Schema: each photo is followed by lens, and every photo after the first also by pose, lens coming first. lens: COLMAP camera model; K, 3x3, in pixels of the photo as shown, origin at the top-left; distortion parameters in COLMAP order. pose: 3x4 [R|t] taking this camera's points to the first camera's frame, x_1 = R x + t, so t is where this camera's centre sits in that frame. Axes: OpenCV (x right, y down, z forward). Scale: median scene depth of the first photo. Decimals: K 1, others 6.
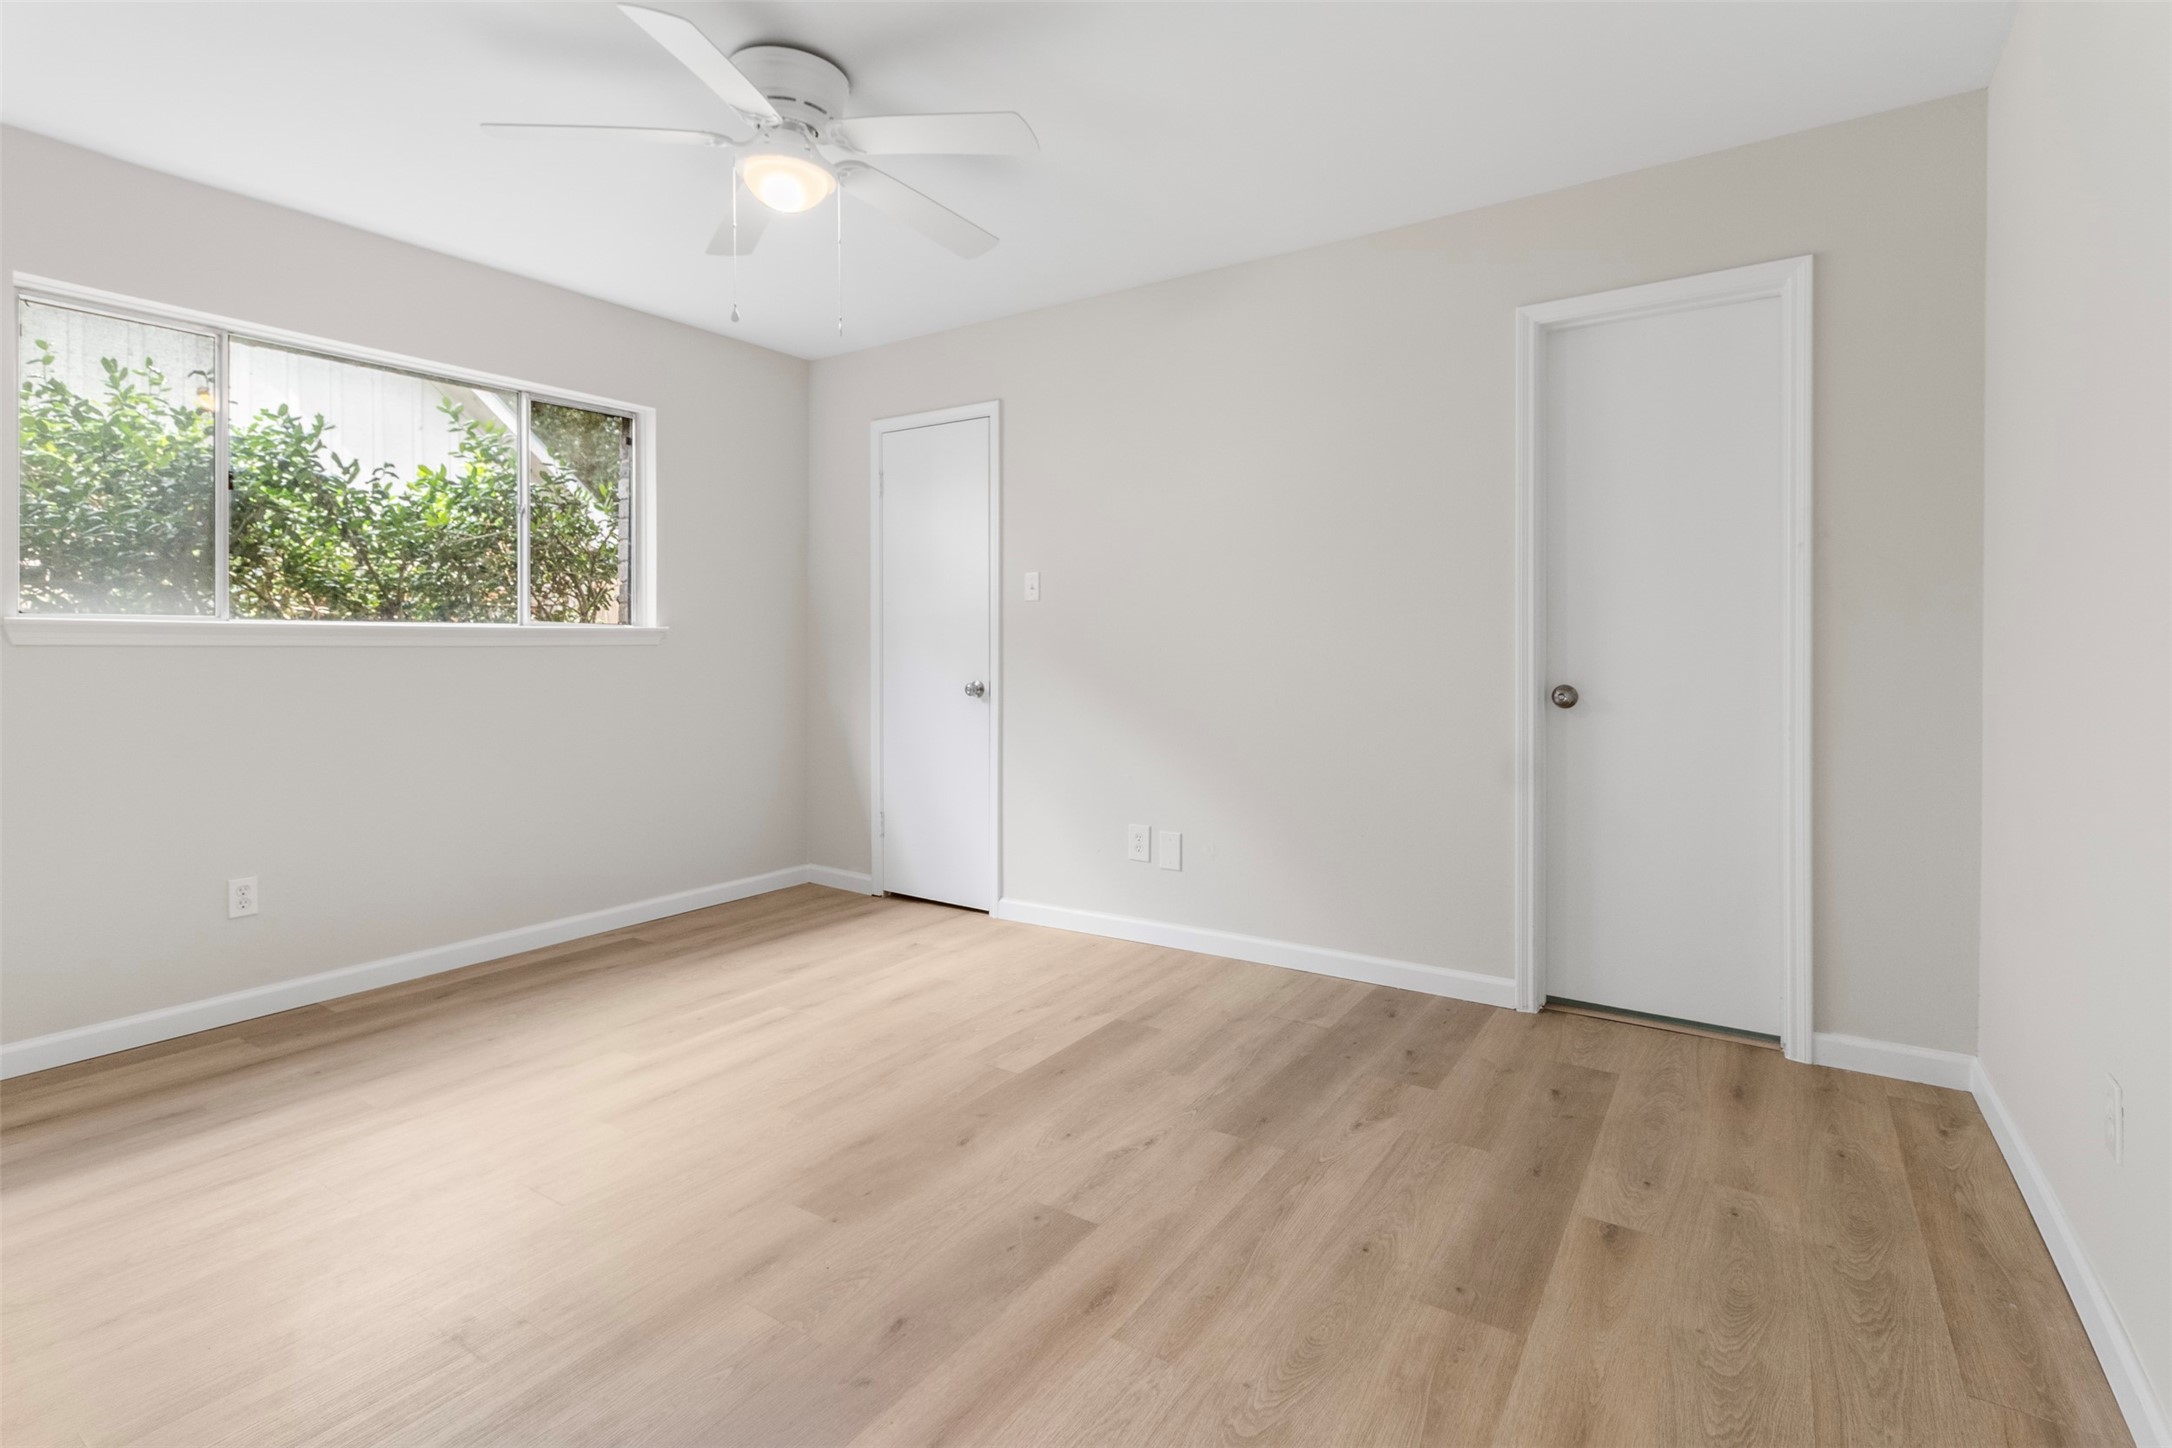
lens RADIAL K [[1022.3, 0, 1072.9], [0, 1022.3, 673.5], [0, 0, 1]] dist [0.010684, 0.000166]
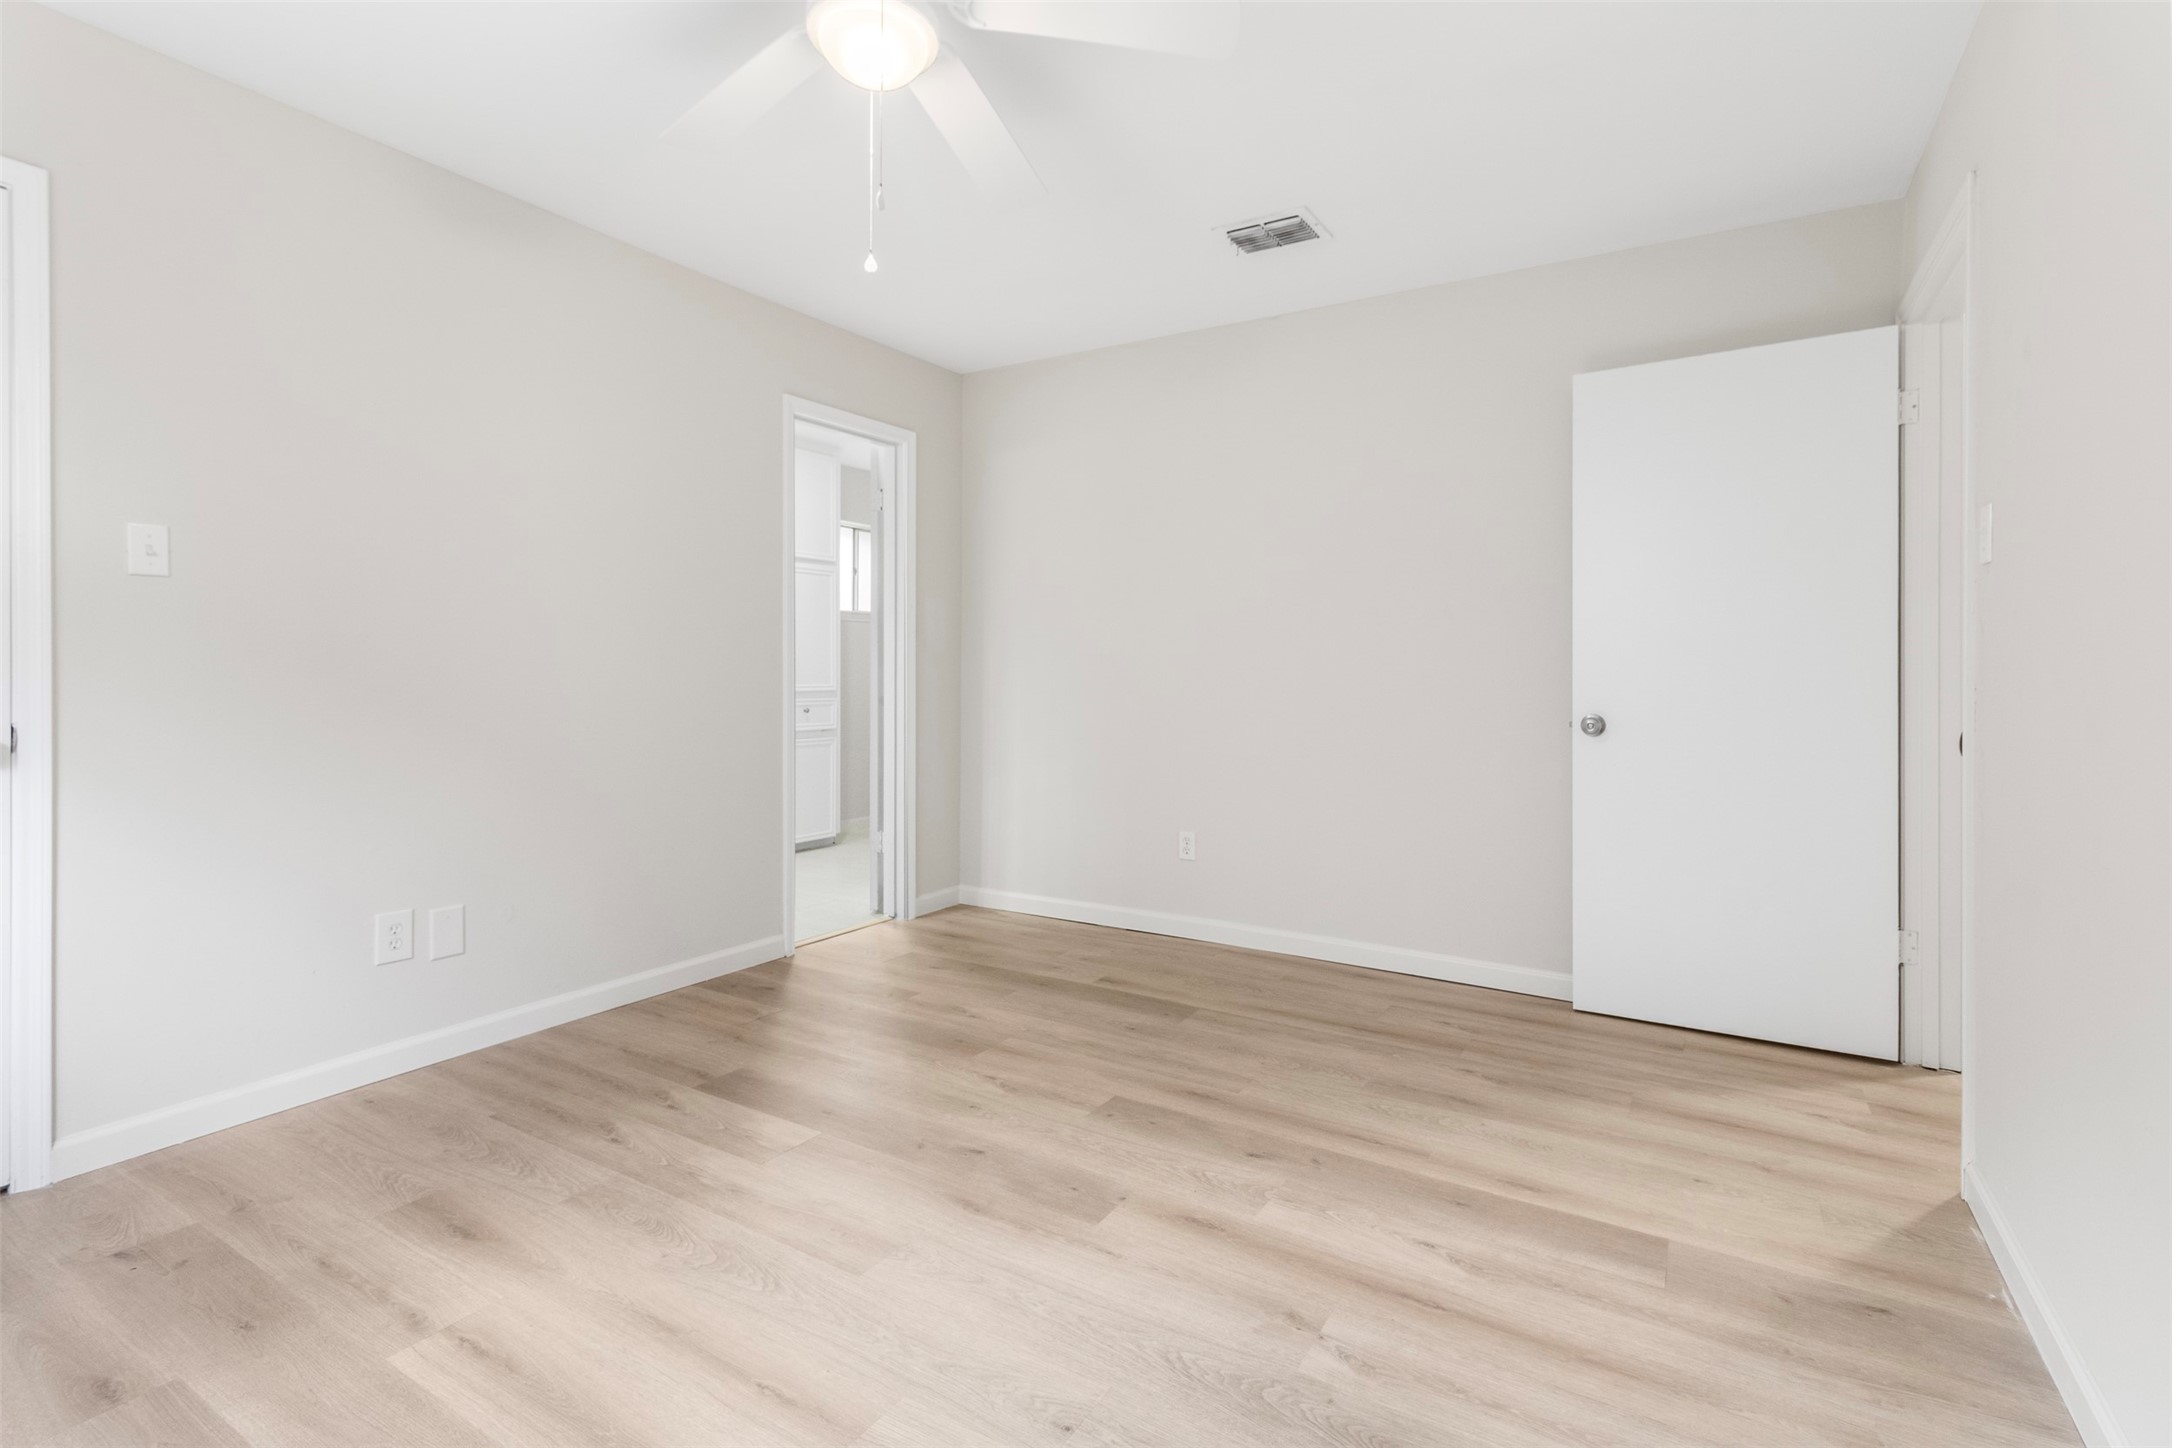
lens RADIAL K [[1022.3, 0, 1072.9], [0, 1022.3, 673.5], [0, 0, 1]] dist [0.010684, 0.000166]
pose [[-0.029117, 0.000866, 0.999576, -1.287426], [0.015613, 0.999878, -0.000412, -0.017991], [-0.999454, 0.015594, -0.029127, 1.059446]]
